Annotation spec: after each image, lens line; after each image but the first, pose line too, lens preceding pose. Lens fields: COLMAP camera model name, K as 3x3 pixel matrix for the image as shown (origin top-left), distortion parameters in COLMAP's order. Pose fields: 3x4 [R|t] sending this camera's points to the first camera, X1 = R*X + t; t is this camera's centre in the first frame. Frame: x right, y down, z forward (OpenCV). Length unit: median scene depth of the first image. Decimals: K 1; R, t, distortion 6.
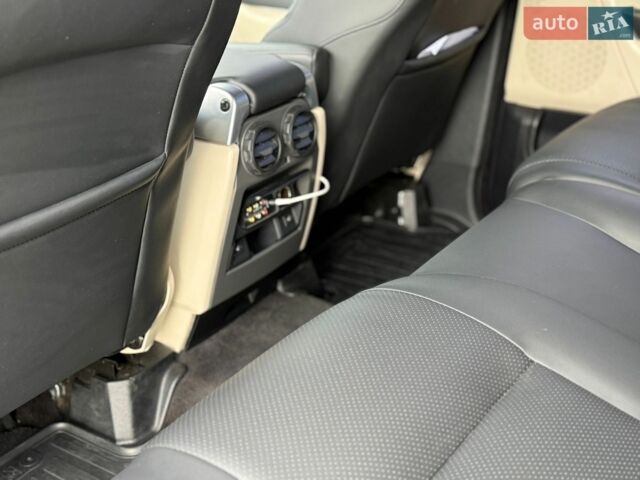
lens RADIAL K [[982.9, 0, 320.0], [0, 982.9, 240.0], [0, 0, 1]] dist [0.168227, -0.296720]
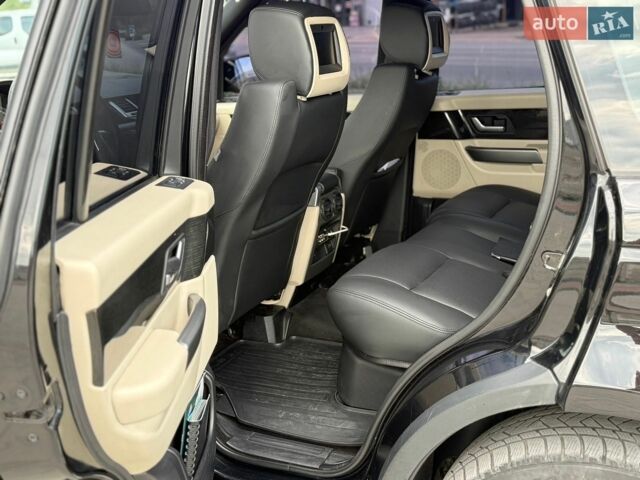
lens RADIAL K [[982.9, 0, 320.0], [0, 982.9, 240.0], [0, 0, 1]] dist [0.168227, -0.296720]
pose [[0.988902, -0.068411, 0.131881, -0.348320], [0.088347, 0.984454, -0.151803, 0.303323], [-0.119446, 0.161770, 0.979573, -1.167725]]
